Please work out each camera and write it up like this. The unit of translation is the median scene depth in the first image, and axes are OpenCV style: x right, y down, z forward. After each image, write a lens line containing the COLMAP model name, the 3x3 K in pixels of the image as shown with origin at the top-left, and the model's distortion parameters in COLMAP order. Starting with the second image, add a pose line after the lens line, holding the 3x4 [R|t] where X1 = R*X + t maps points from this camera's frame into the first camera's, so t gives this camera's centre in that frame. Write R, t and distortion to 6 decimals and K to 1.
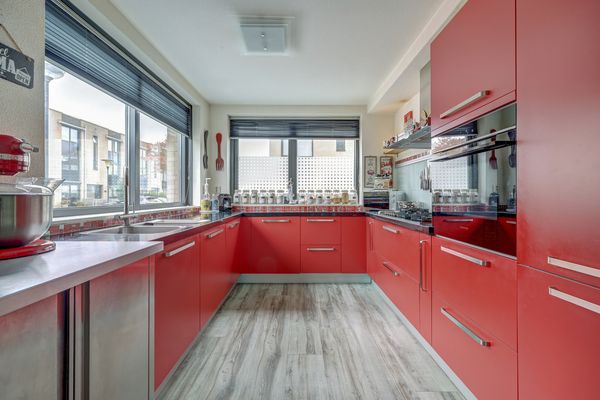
lens RADIAL K [[243.8, 0, 298.5], [0, 243.8, 198.3], [0, 0, 1]] dist [-0.000077, -0.000339]
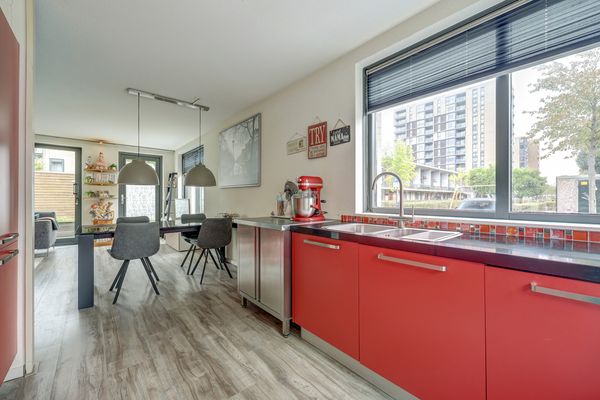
lens RADIAL K [[243.8, 0, 302.3], [0, 243.8, 197.8], [0, 0, 1]] dist [-0.000077, -0.000339]
pose [[-0.753421, 0.003642, -0.657528, 0.333415], [-0.003243, 0.999952, 0.009254, -0.025984], [0.657530, 0.009105, -0.753373, 1.748873]]
